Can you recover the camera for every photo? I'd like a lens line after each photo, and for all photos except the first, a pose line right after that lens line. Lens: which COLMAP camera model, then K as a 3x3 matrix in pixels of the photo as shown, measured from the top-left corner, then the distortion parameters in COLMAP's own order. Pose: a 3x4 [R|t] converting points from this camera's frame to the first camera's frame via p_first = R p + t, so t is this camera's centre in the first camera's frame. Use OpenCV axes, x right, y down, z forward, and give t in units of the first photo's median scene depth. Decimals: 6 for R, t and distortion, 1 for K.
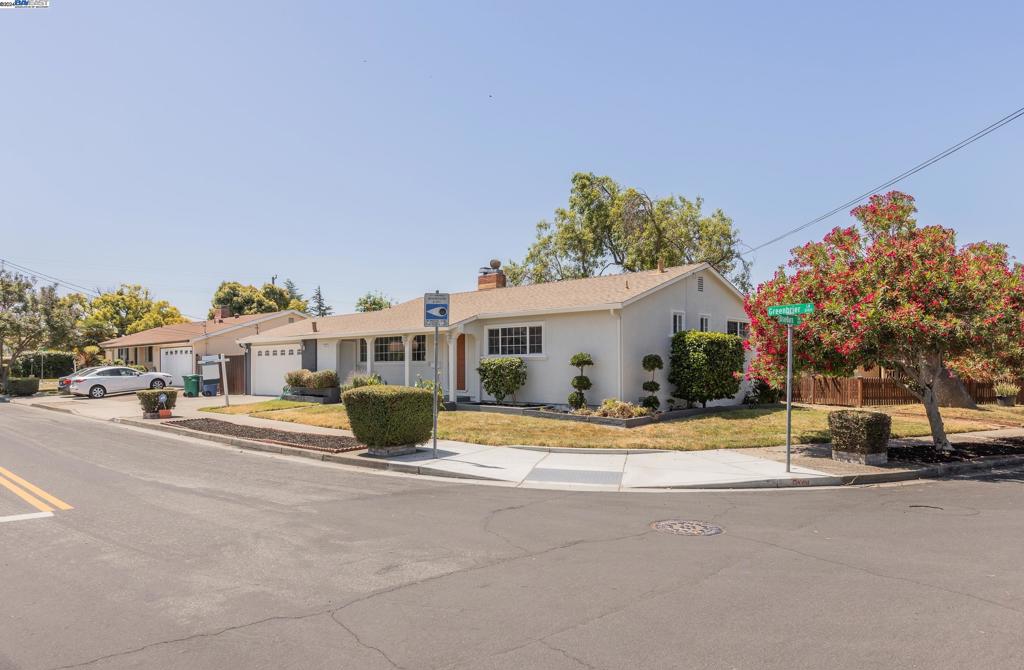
lens RADIAL K [[701.2, 0, 512.0], [0, 701.2, 335.0], [0, 0, 1]] dist [0.000633, 0.000567]
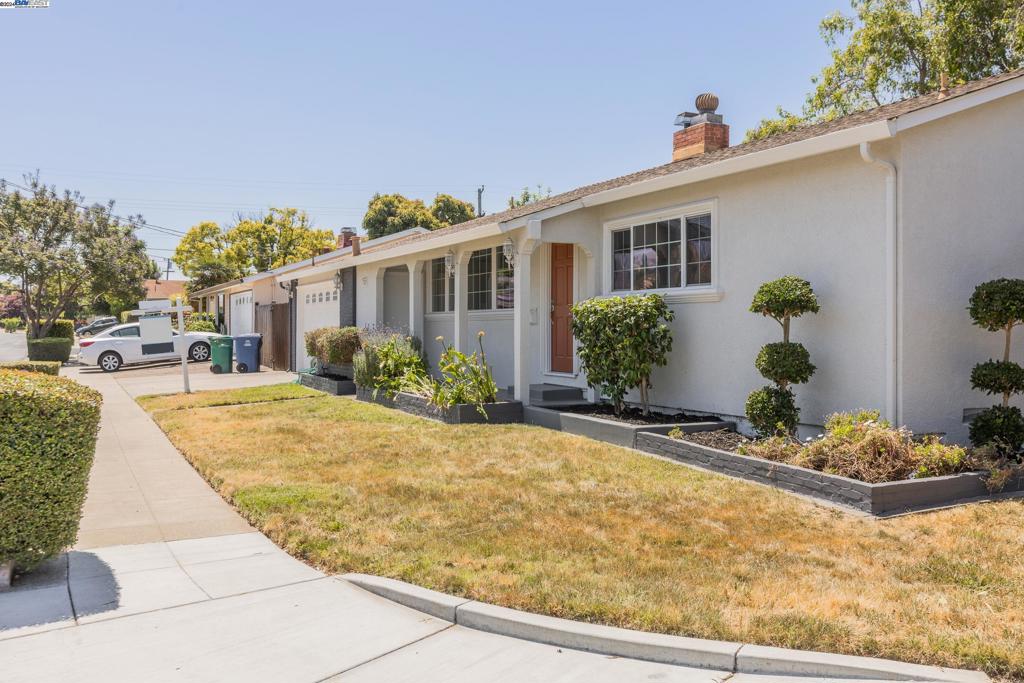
lens RADIAL K [[1032.0, 0, 512.2], [0, 1032.0, 319.1], [0, 0, 1]] dist [-0.012515, -0.002546]
pose [[0.932287, 0.000832, -0.361719, 0.133963], [0.012205, 0.999356, 0.033756, 0.022940], [0.361514, -0.035885, 0.931676, 0.395501]]
